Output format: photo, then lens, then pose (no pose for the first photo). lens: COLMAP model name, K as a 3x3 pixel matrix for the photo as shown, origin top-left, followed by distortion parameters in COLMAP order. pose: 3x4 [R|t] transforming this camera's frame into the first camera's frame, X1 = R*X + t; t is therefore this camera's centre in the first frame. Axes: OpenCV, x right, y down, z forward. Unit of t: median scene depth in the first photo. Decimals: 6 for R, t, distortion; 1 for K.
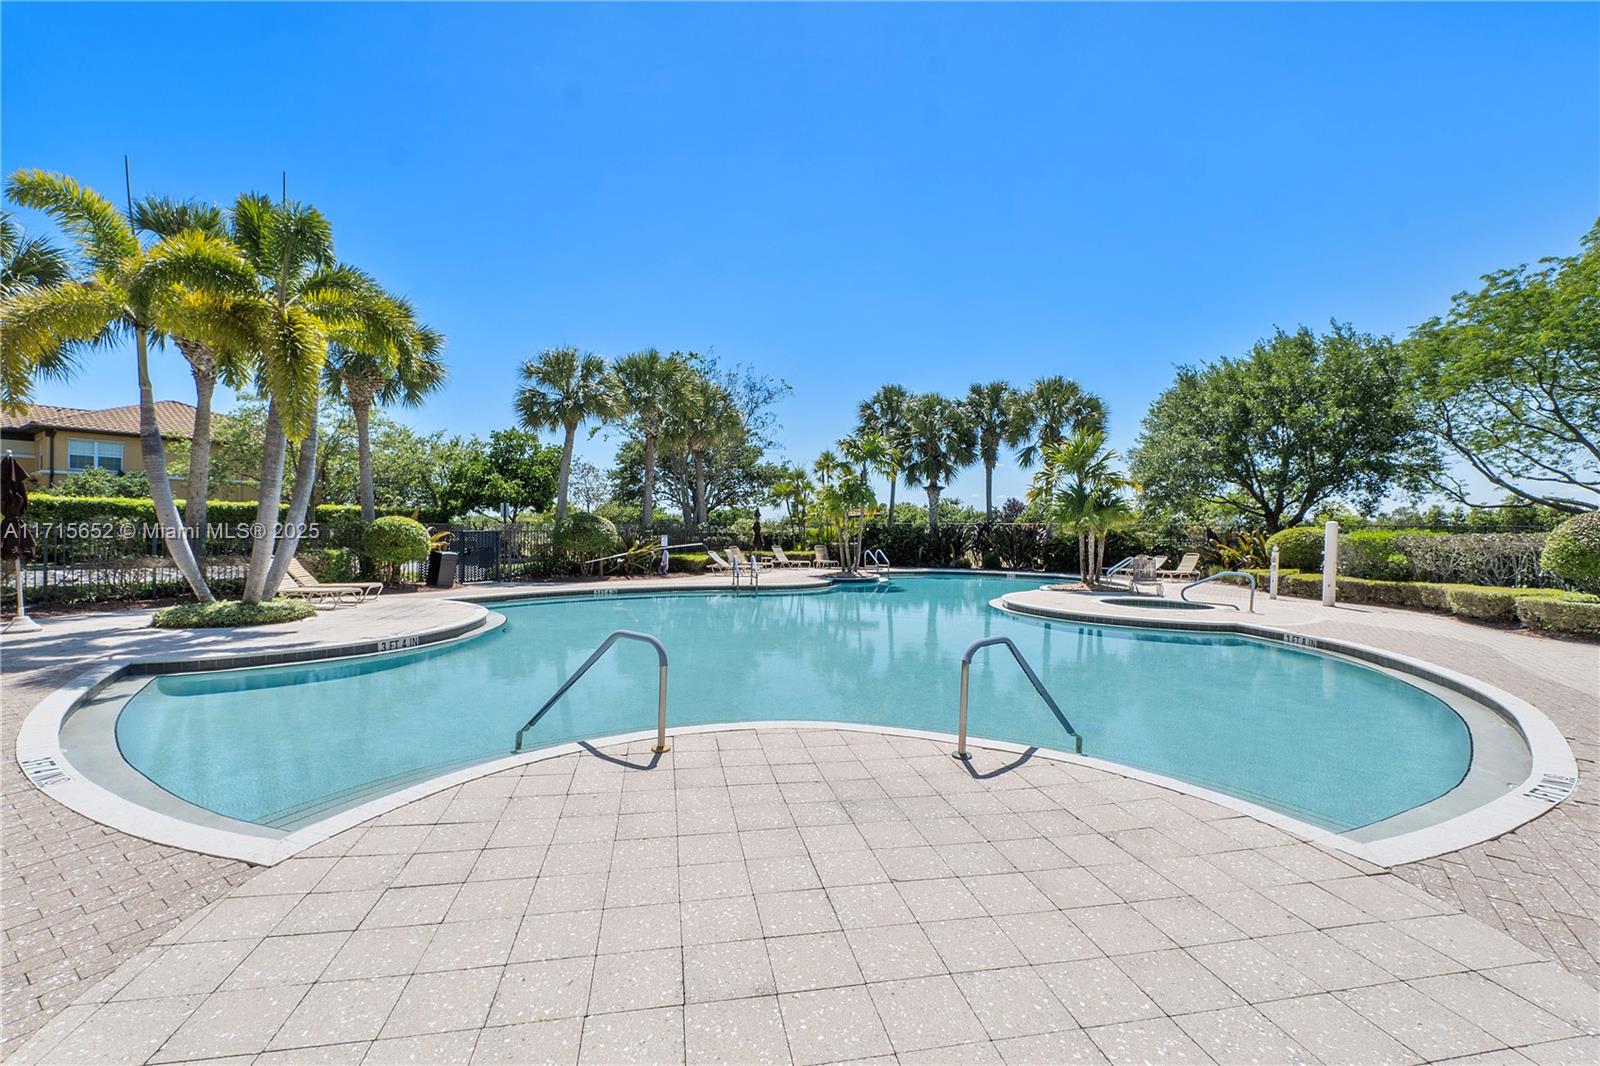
lens RADIAL K [[670.9, 0, 800.0], [0, 670.9, 533.0], [0, 0, 1]] dist [0.014120, -0.000024]
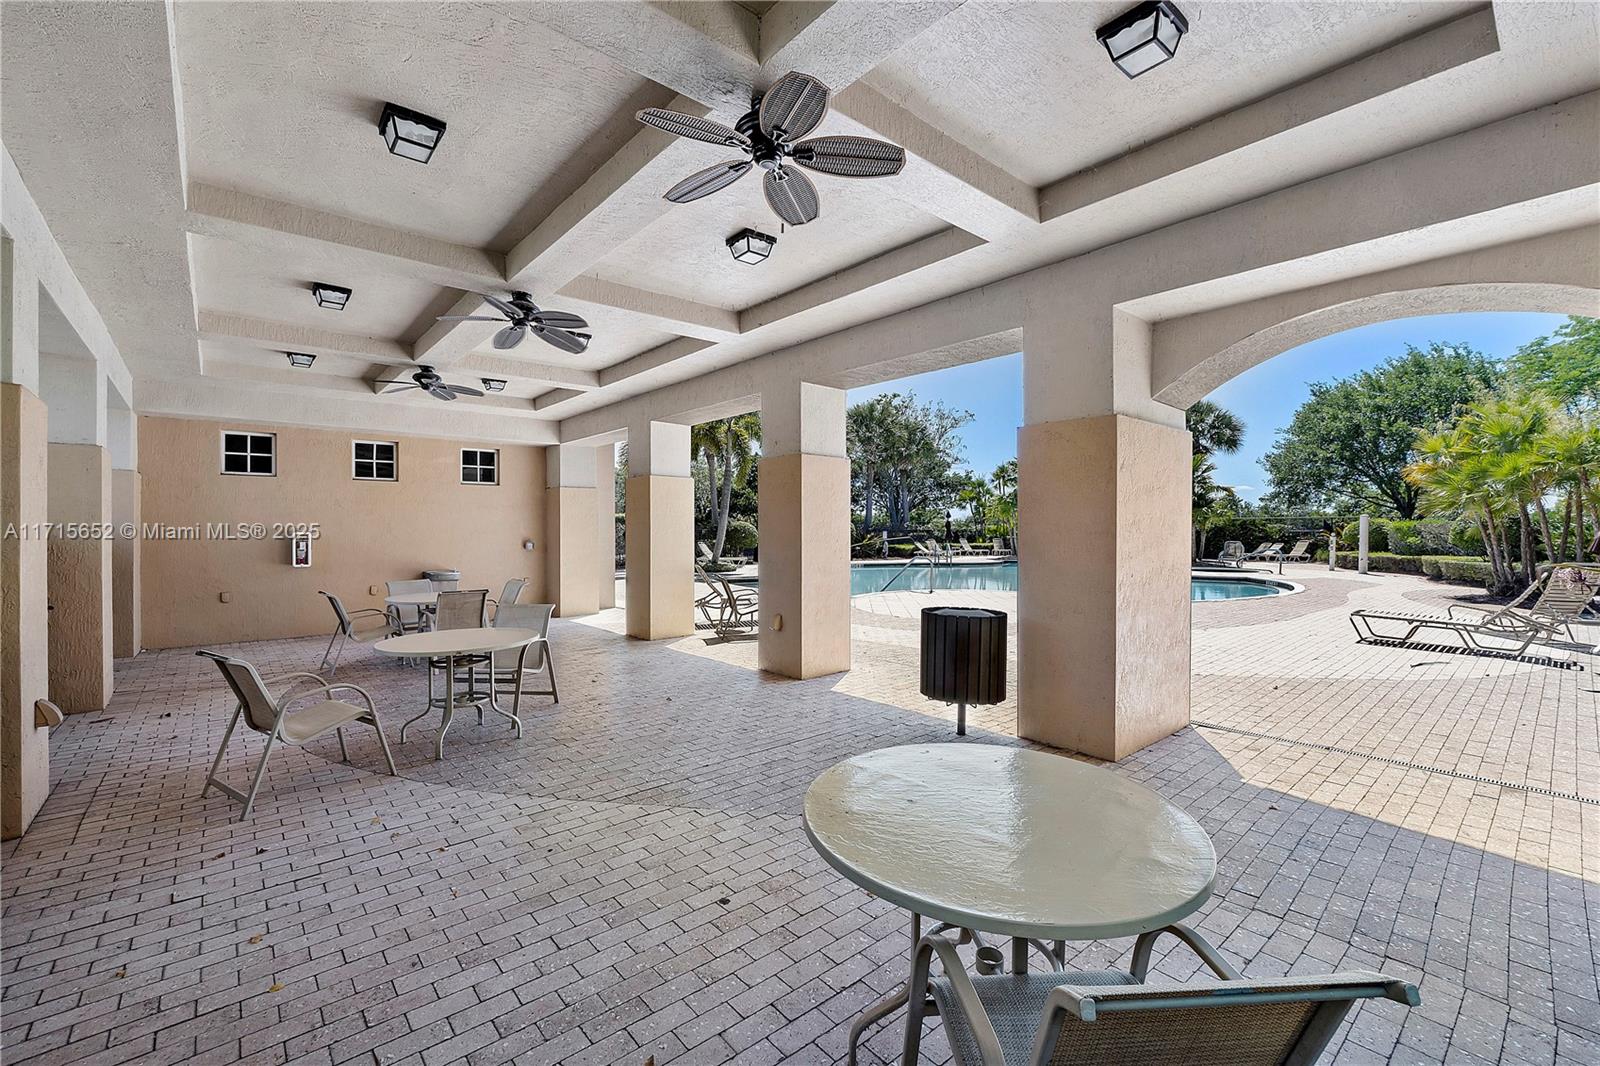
lens RADIAL K [[670.9, 0, 800.0], [0, 670.9, 533.0], [0, 0, 1]] dist [0.014120, -0.000024]
pose [[0.963944, -0.012060, -0.265832, 0.007774], [0.012335, 0.999924, -0.000634, 0.004425], [0.265819, -0.002668, 0.964019, -0.373913]]
